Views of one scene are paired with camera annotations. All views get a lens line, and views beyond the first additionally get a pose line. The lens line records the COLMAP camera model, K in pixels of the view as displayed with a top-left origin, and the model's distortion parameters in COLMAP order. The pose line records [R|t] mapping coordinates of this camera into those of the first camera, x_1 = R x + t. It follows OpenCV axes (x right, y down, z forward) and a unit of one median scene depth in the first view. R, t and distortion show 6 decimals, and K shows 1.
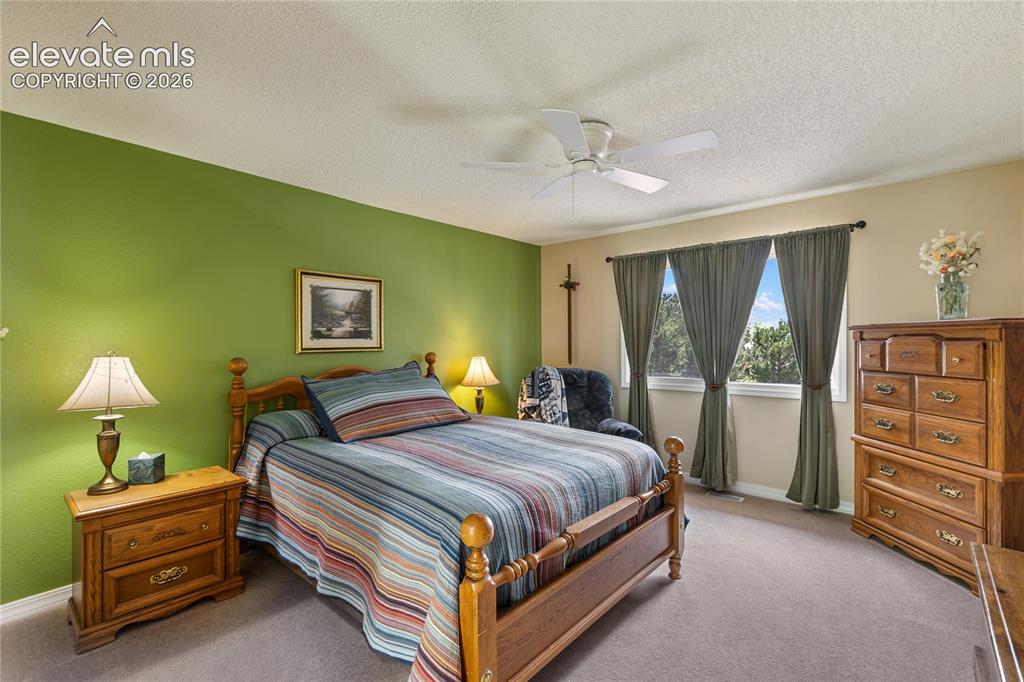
lens RADIAL K [[468.1, 0, 519.4], [0, 468.1, 336.3], [0, 0, 1]] dist [0.004299, -0.000415]
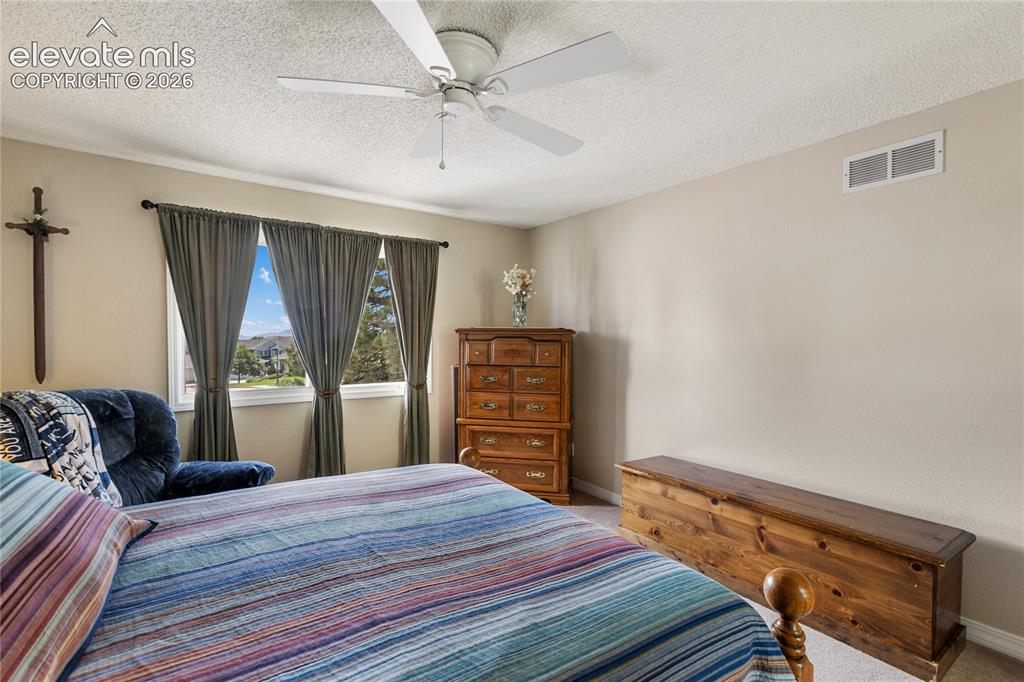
lens RADIAL K [[468.1, 0, 519.4], [0, 468.1, 336.3], [0, 0, 1]] dist [0.004299, -0.000415]
pose [[0.227592, 0.014018, 0.973656, -0.359775], [-0.017416, 0.999795, -0.010323, 0.006017], [-0.973601, -0.014608, 0.227789, 0.482969]]
